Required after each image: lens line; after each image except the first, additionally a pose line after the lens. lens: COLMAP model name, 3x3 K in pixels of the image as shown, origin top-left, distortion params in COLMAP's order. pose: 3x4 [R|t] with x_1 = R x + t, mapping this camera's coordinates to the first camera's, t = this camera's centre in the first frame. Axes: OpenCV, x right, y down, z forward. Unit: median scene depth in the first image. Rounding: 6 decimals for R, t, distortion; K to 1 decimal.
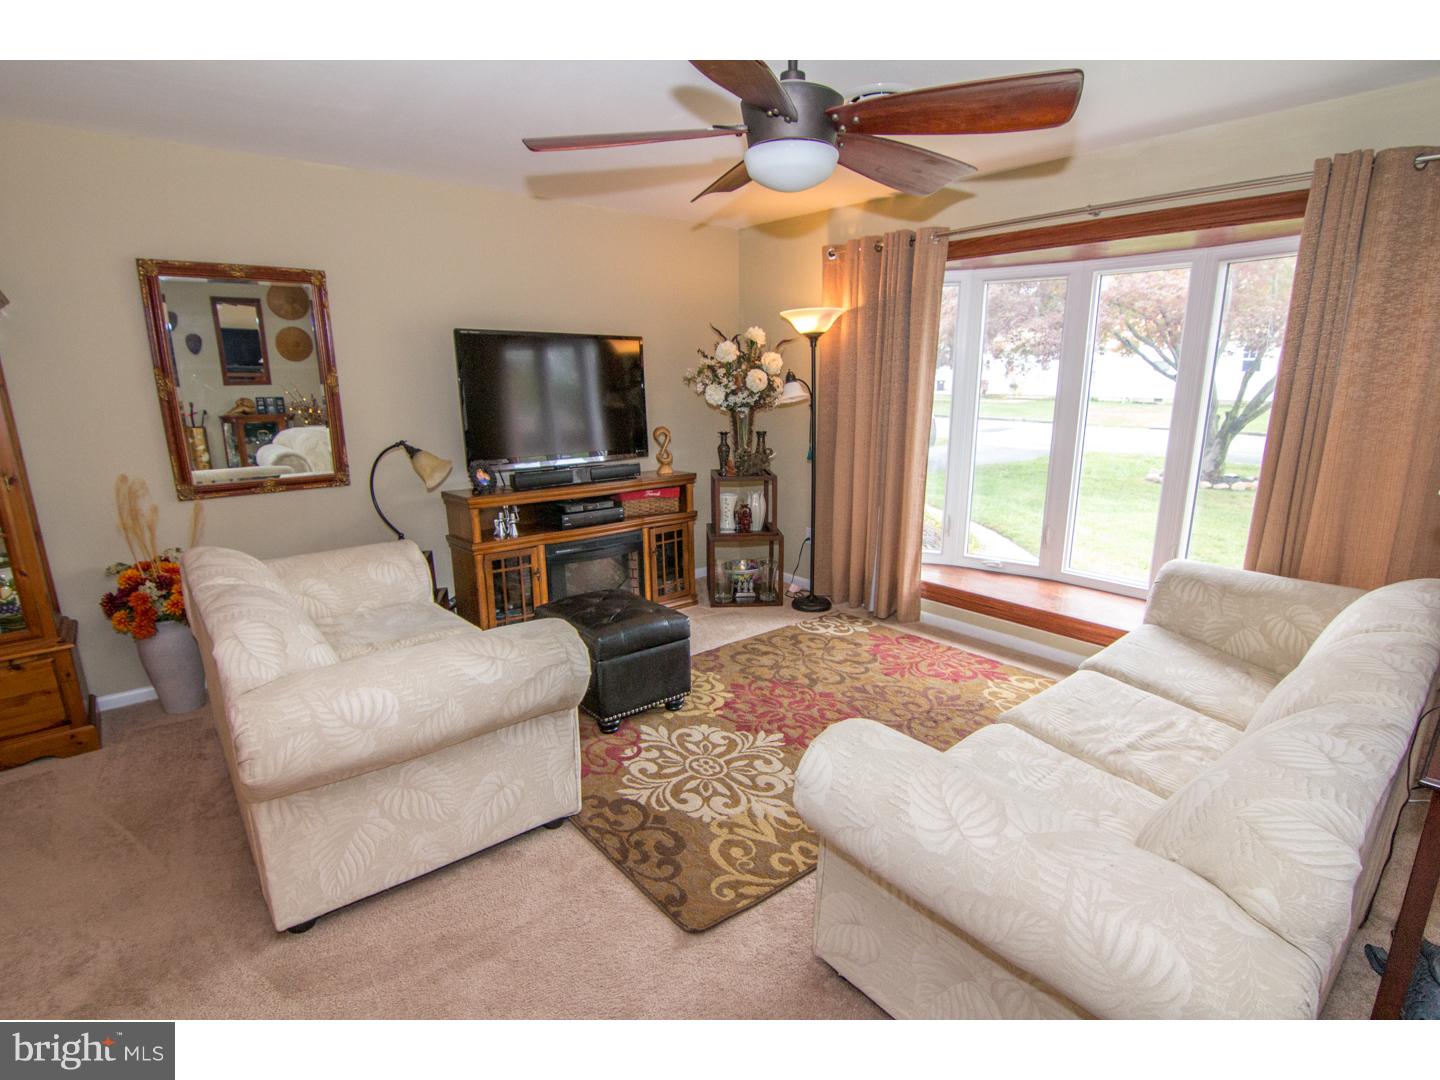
lens RADIAL K [[735.5, 0, 727.9], [0, 735.5, 541.0], [0, 0, 1]] dist [-0.009626, -0.001910]
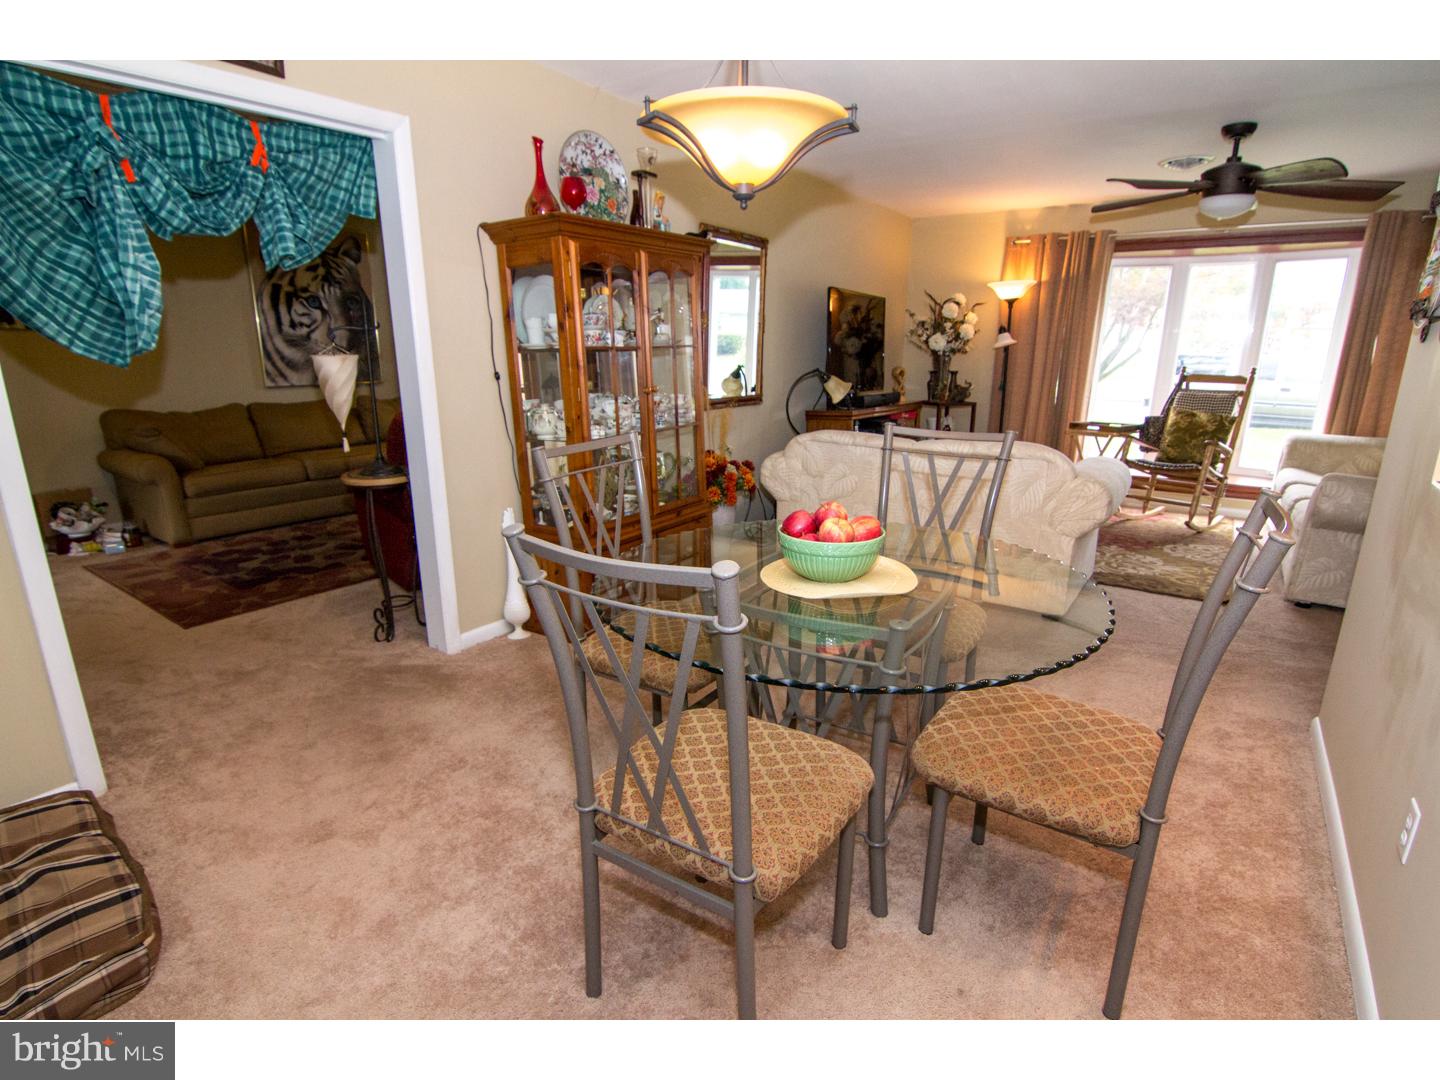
lens RADIAL K [[735.5, 0, 712.7], [0, 735.5, 546.9], [0, 0, 1]] dist [-0.009626, -0.001910]
pose [[0.958036, -0.067170, 0.278666, -0.960075], [0.058405, 0.997505, 0.039646, 0.118797], [-0.280634, -0.021707, 0.959569, -0.236512]]
